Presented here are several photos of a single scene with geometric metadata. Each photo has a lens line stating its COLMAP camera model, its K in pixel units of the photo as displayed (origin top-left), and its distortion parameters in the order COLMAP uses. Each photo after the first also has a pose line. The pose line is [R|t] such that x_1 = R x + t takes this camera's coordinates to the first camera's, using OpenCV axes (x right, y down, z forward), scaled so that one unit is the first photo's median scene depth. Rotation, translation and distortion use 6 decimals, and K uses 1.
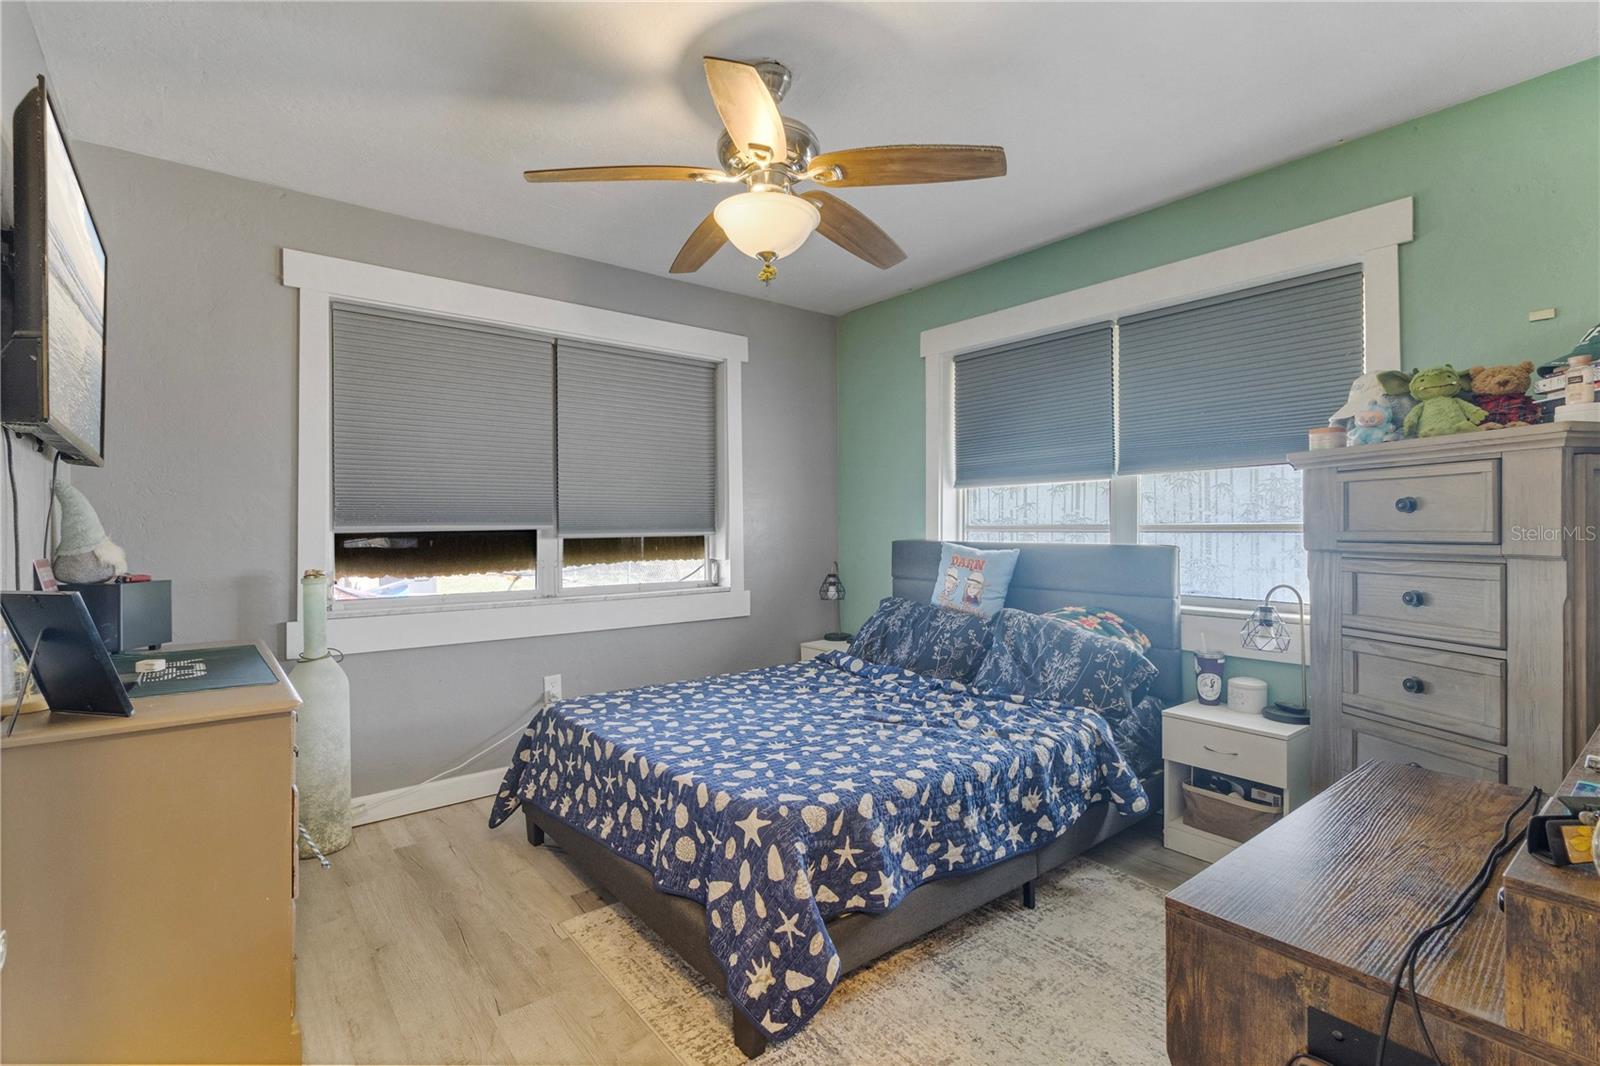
lens RADIAL K [[745.3, 0, 800.9], [0, 745.3, 530.6], [0, 0, 1]] dist [0.000391, 0.000538]
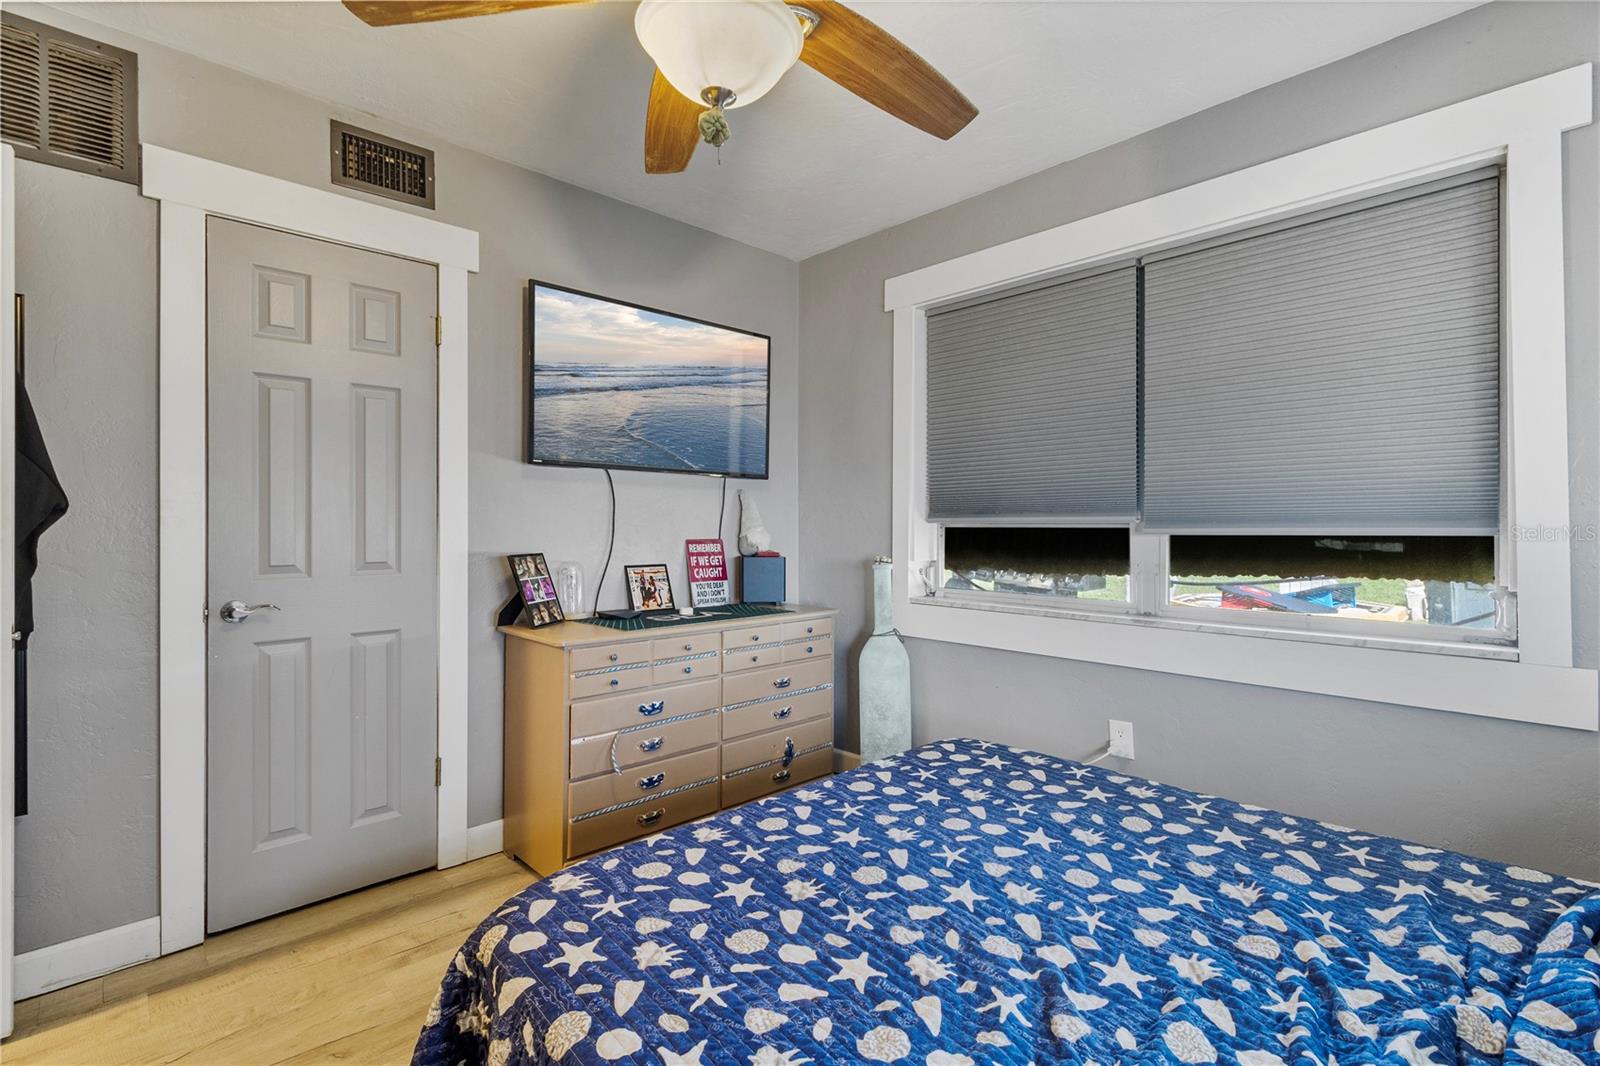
lens RADIAL K [[738.0, 0, 800.5], [0, 738.0, 530.1], [0, 0, 1]] dist [0.001848, 0.000584]
pose [[0.081723, 0.014195, -0.996554, 0.418950], [-0.002726, 0.999898, 0.014019, -0.005012], [0.996651, 0.001571, 0.081754, 0.717091]]
